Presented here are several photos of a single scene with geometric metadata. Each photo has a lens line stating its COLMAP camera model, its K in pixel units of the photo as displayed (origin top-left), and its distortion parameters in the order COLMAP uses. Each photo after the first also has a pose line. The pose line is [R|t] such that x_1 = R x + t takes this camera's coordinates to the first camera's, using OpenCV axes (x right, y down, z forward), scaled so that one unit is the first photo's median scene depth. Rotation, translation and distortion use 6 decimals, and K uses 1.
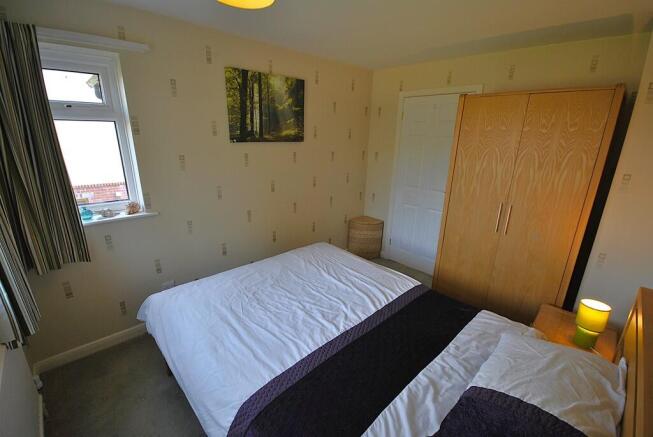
lens RADIAL K [[286.1, 0, 326.6], [0, 286.1, 216.6], [0, 0, 1]] dist [-0.014112, -0.005915]
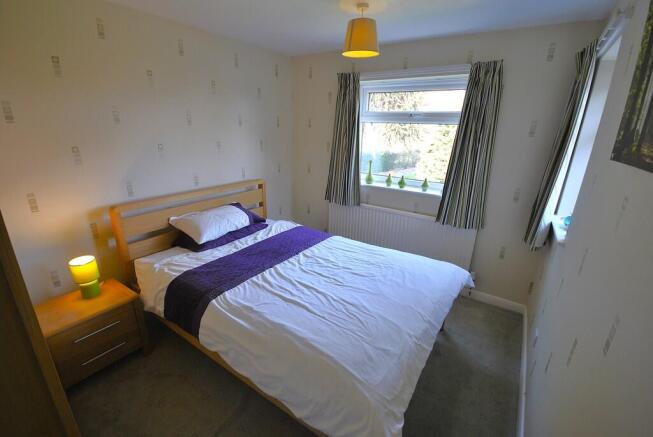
lens RADIAL K [[286.1, 0, 327.1], [0, 286.1, 216.0], [0, 0, 1]] dist [-0.014112, -0.005915]
pose [[-0.976488, 0.033984, -0.212875, 0.183377], [-0.093679, 0.822482, 0.561023, -0.496274], [0.194152, 0.567774, -0.799961, 1.672076]]
